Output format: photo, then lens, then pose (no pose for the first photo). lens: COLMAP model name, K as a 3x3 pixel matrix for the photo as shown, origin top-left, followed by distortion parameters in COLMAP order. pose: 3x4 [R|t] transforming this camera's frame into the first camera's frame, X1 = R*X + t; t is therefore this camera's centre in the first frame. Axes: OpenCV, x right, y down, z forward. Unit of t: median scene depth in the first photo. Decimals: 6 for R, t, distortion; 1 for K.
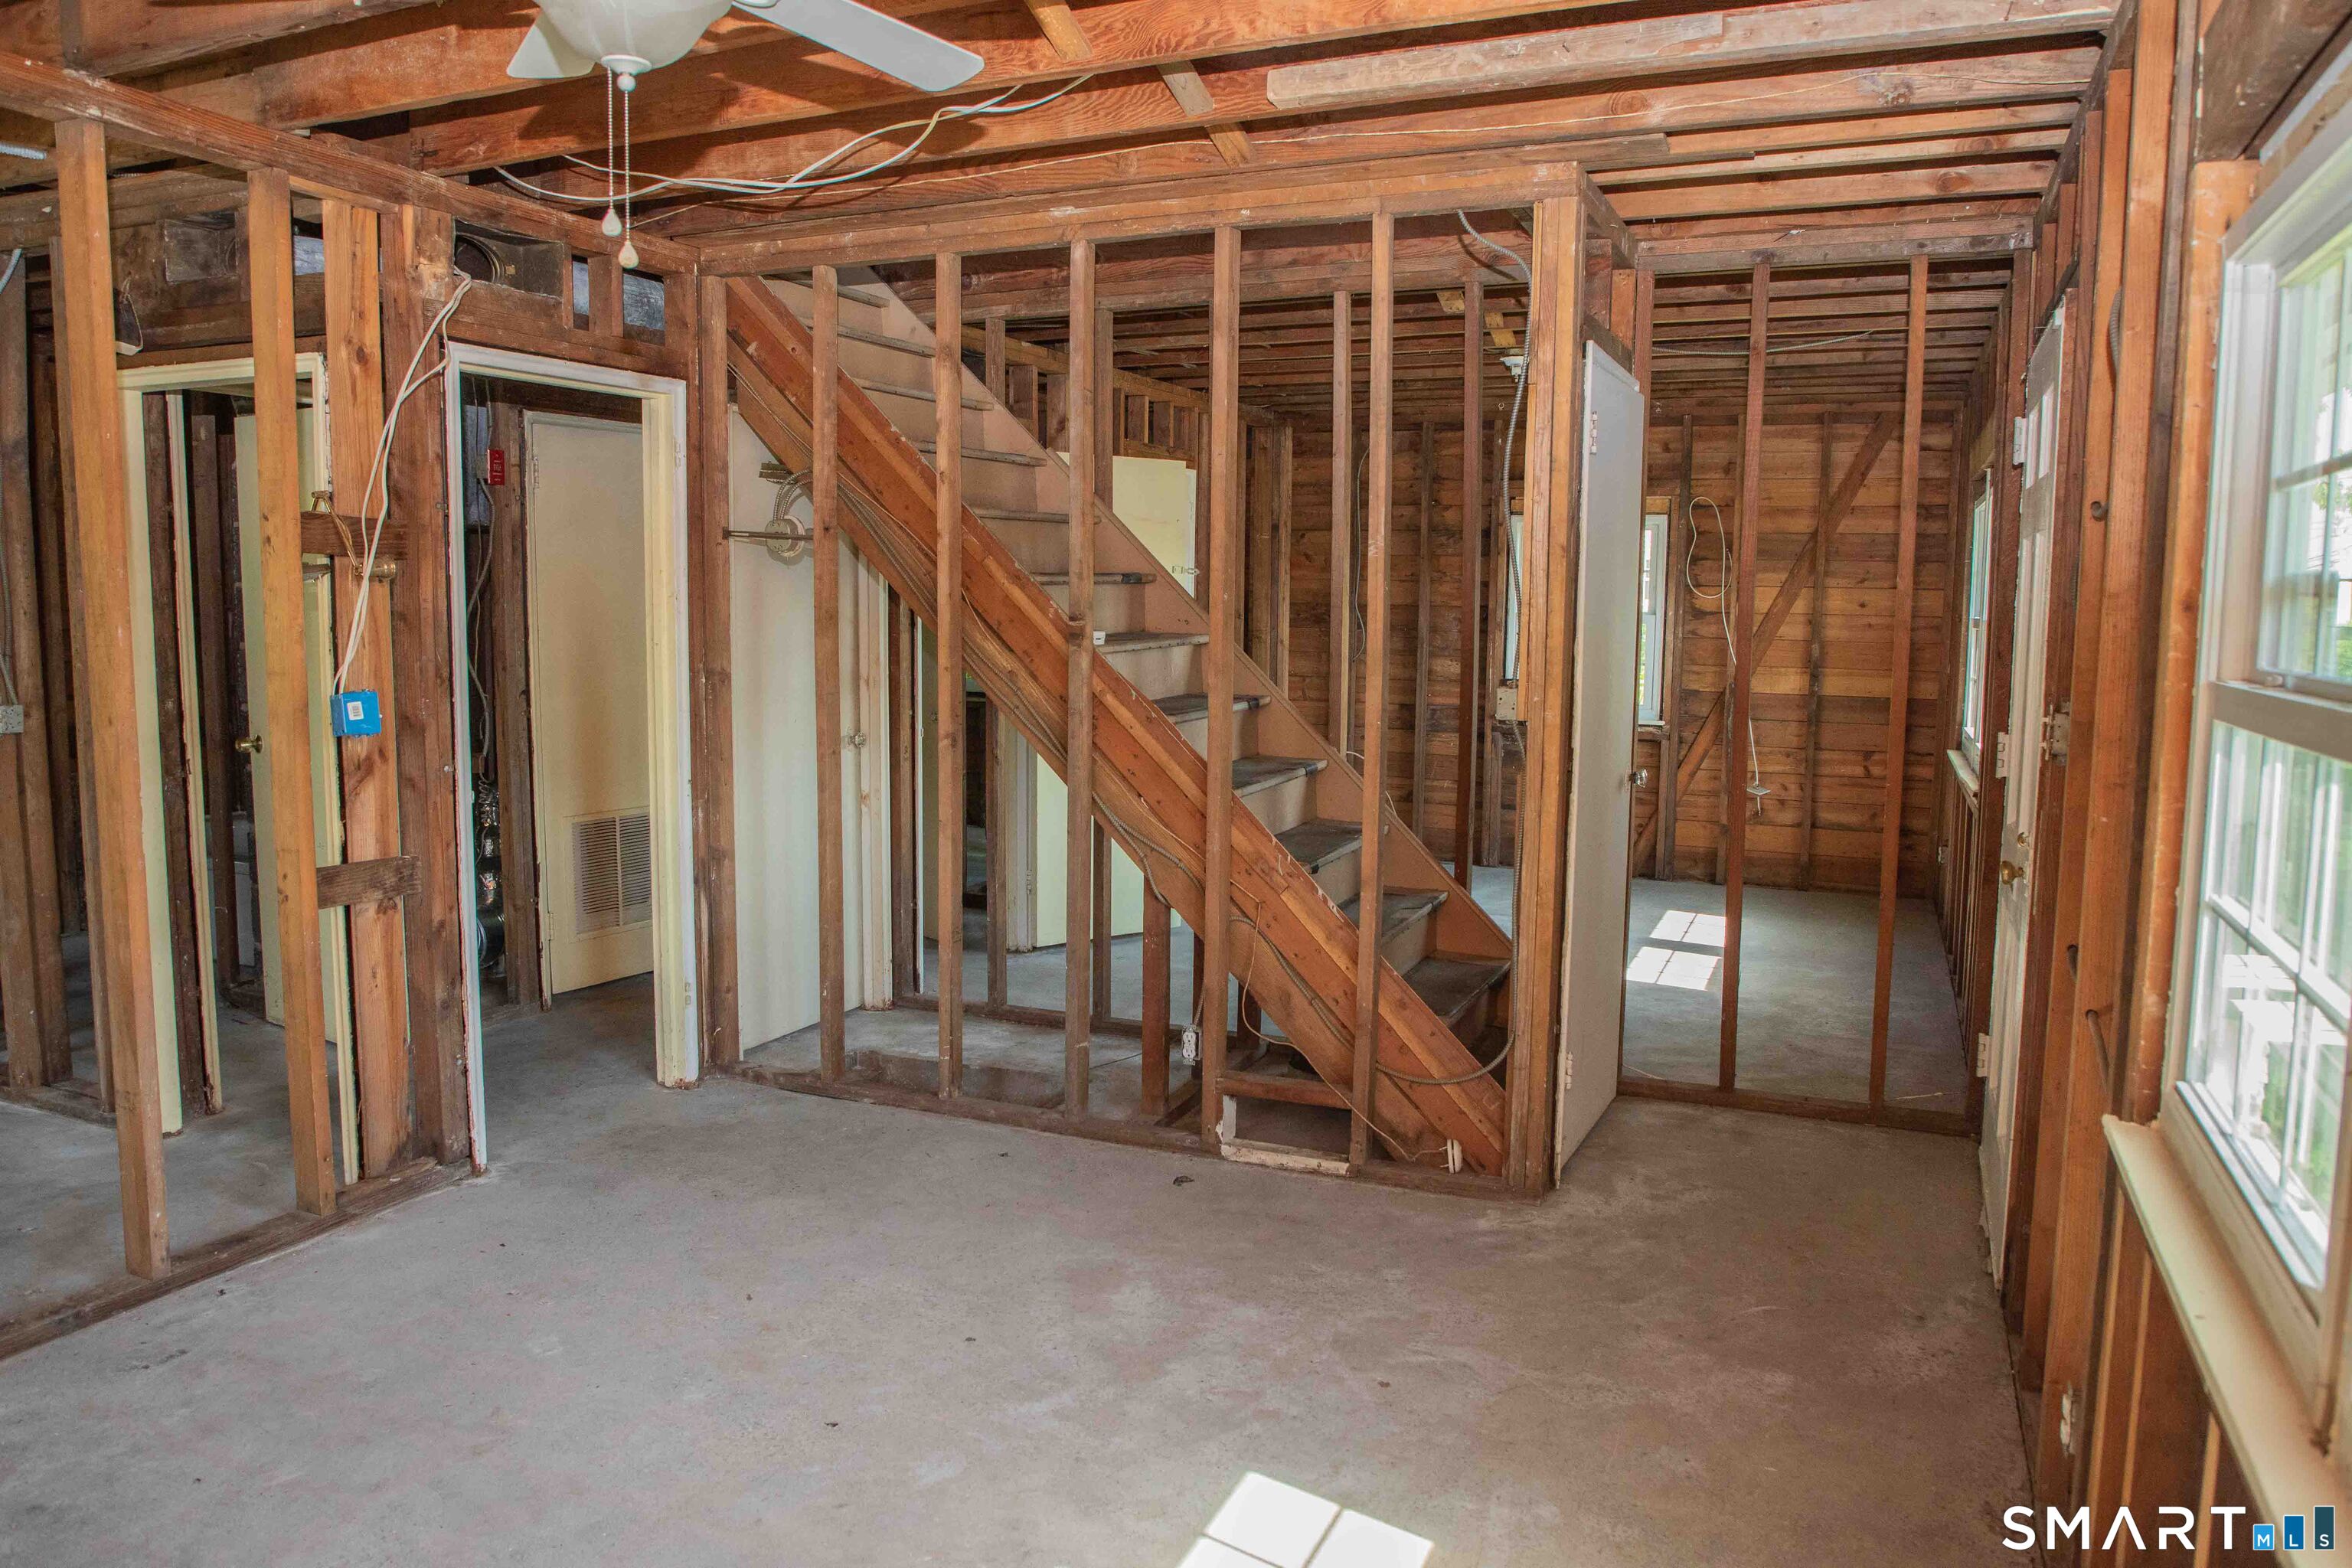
lens RADIAL K [[1549.8, 0, 1183.8], [0, 1549.8, 751.4], [0, 0, 1]] dist [0.003130, 0.000383]
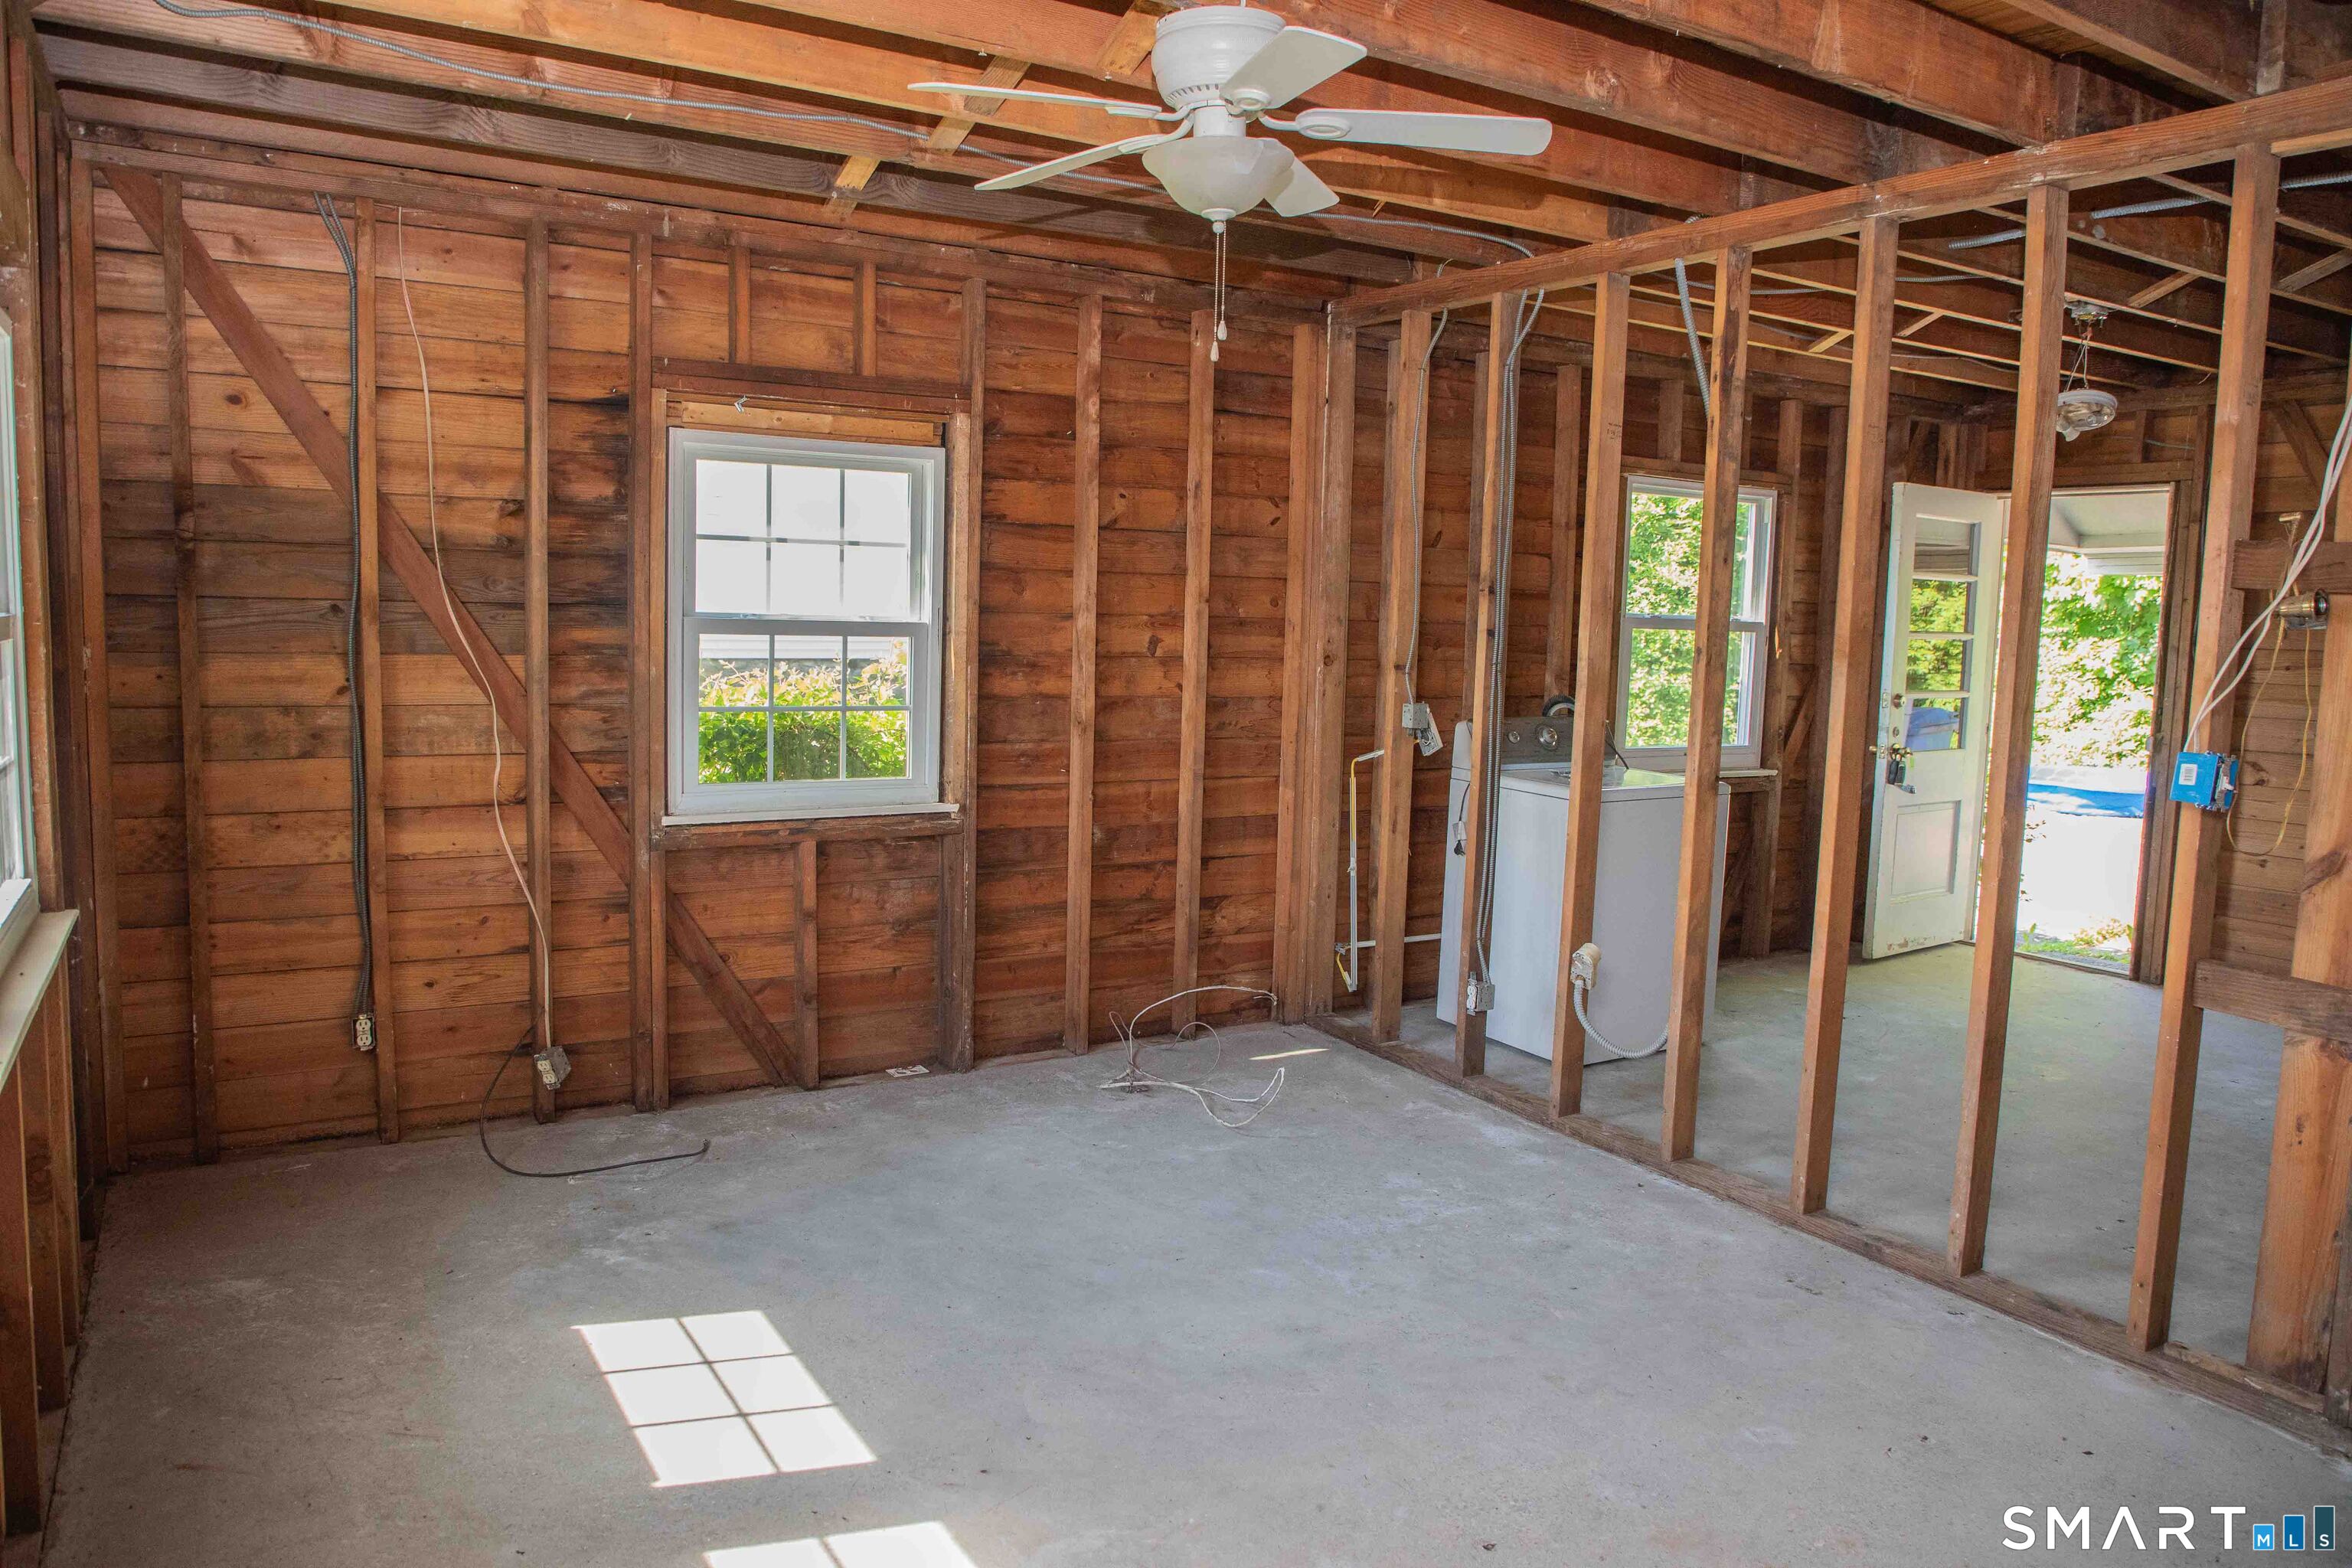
lens RADIAL K [[1549.8, 0, 1183.8], [0, 1549.8, 751.4], [0, 0, 1]] dist [0.003130, 0.000383]
pose [[-0.548975, 0.056202, -0.833947, 0.539055], [-0.116522, 0.982848, 0.142941, -0.111263], [0.827677, 0.175644, -0.533010, 1.170752]]
